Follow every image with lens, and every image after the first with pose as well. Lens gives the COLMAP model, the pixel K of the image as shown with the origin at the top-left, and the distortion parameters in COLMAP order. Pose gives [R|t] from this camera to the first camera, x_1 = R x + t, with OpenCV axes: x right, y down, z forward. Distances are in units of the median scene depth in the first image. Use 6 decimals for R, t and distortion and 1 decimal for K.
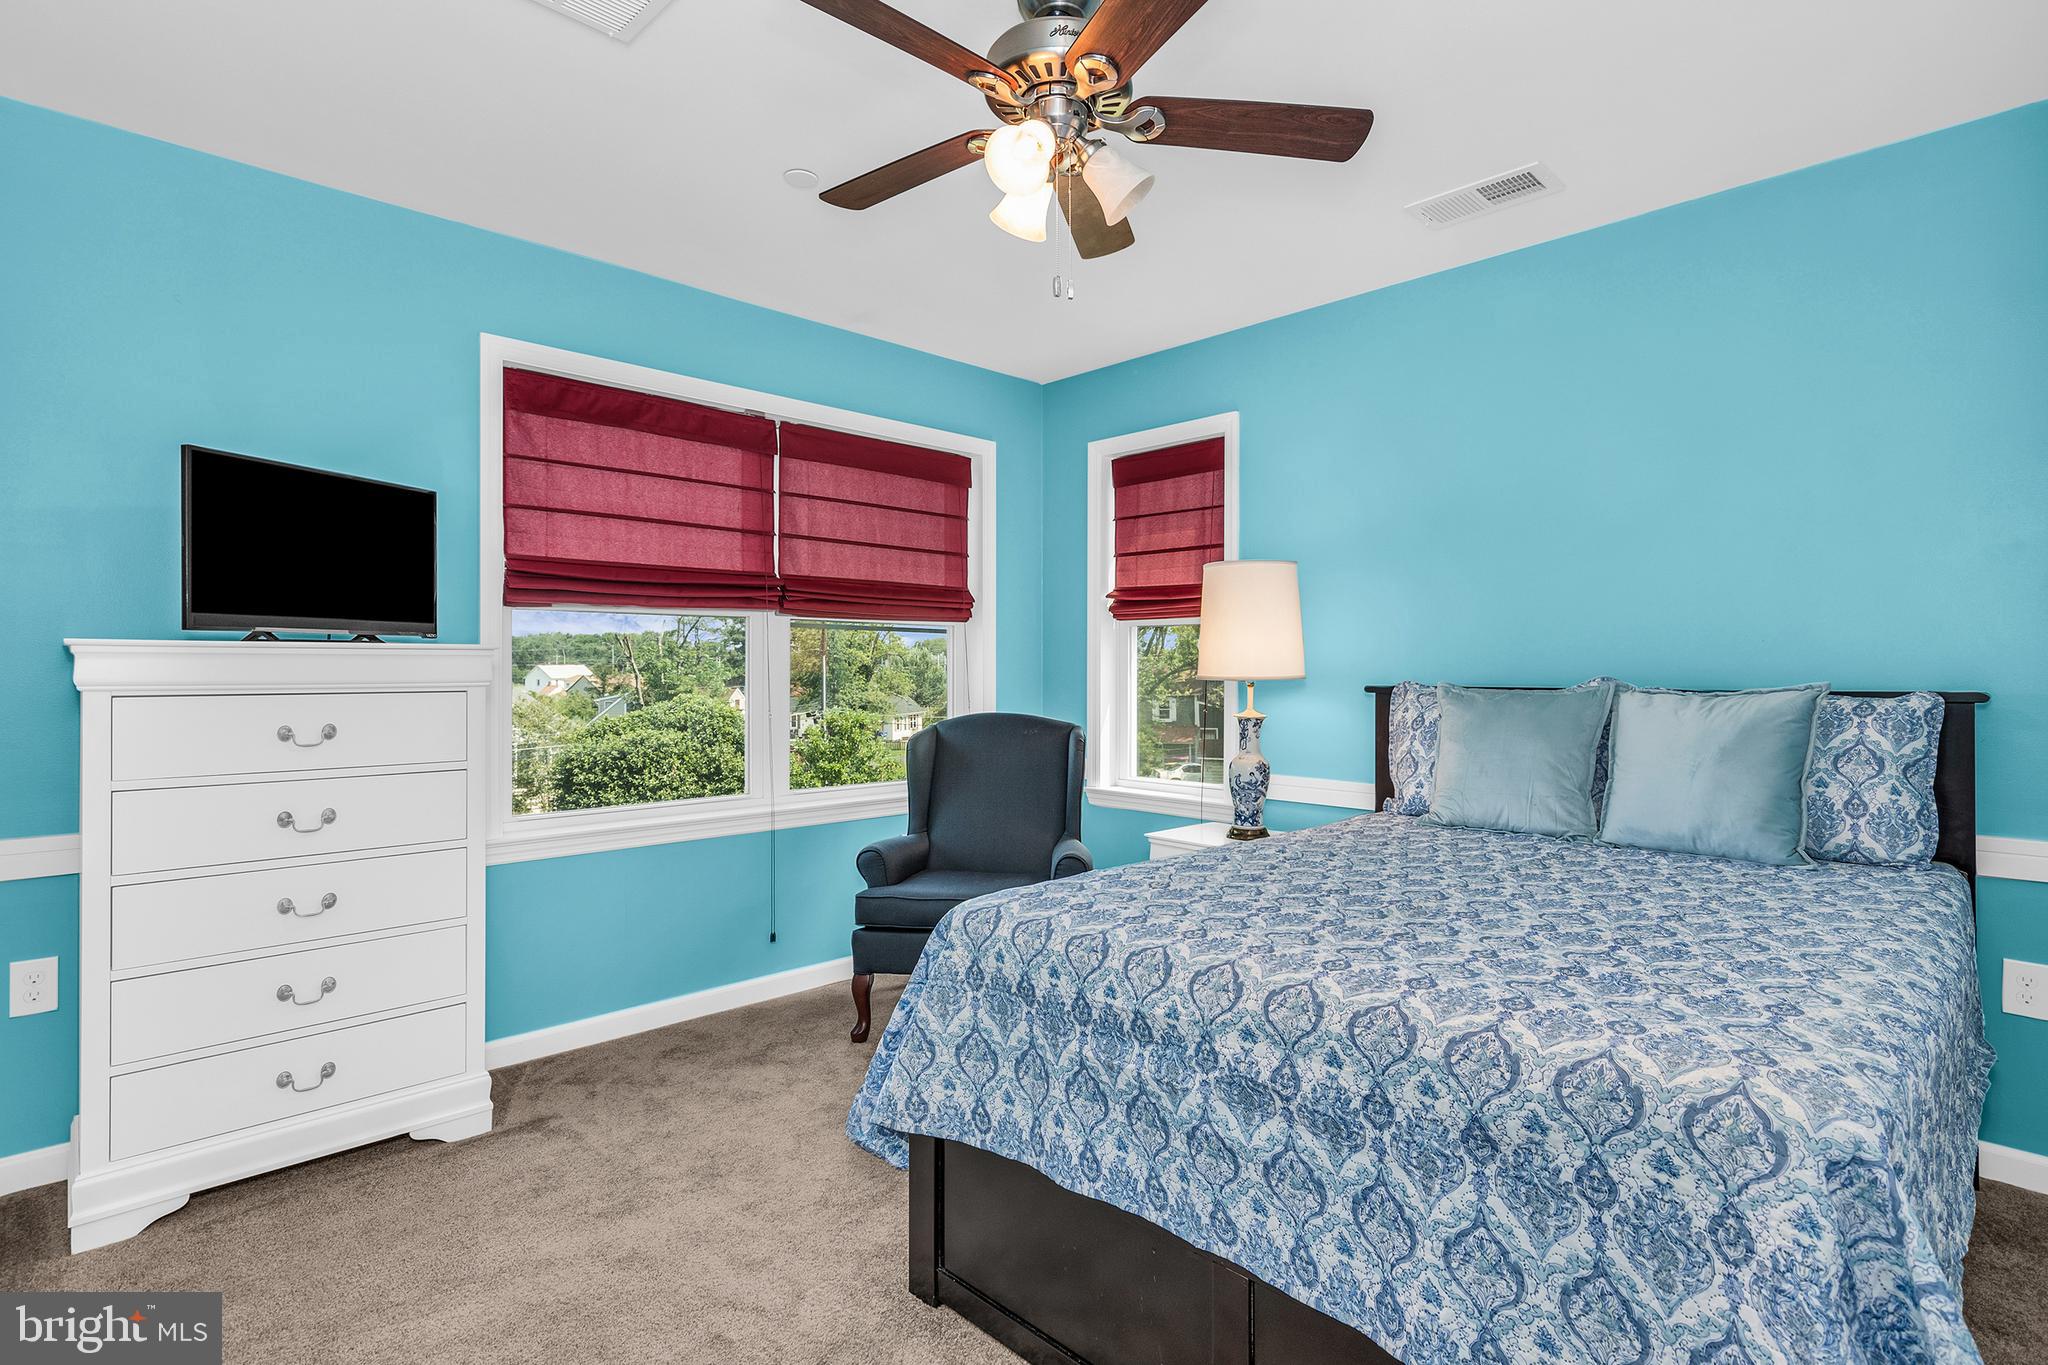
lens RADIAL K [[1010.7, 0, 1014.8], [0, 1010.7, 678.5], [0, 0, 1]] dist [0.001879, -0.000384]
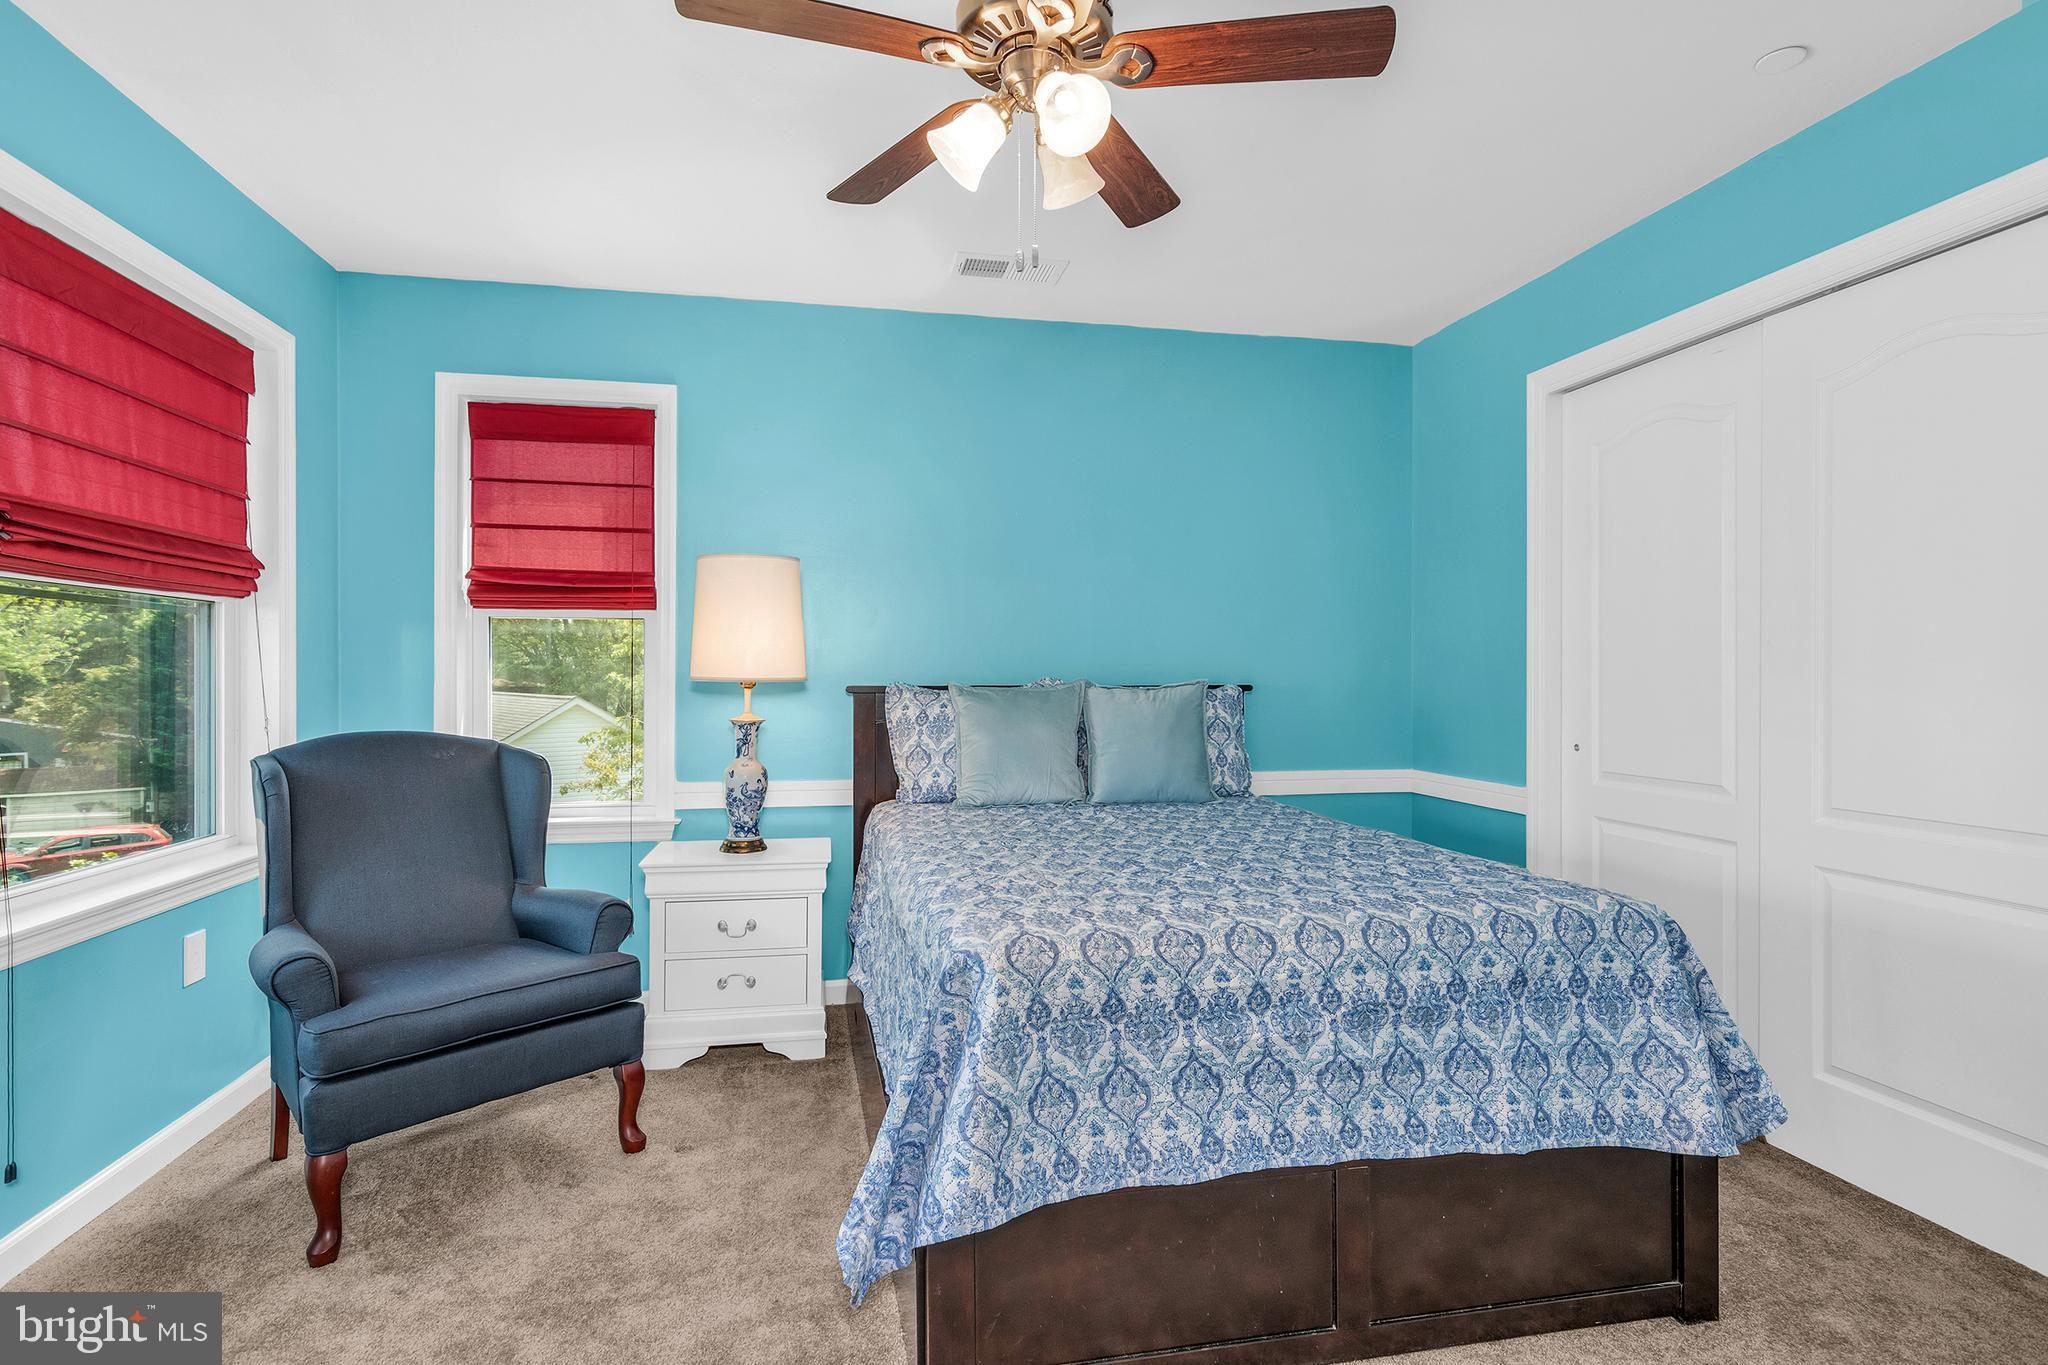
lens RADIAL K [[1010.7, 0, 1018.6], [0, 1010.7, 677.1], [0, 0, 1]] dist [0.001879, -0.000384]
pose [[0.544996, -0.004673, 0.838425, -0.853644], [0.006997, 0.999975, 0.001025, -0.004070], [-0.838409, 0.005308, 0.545015, 0.568238]]
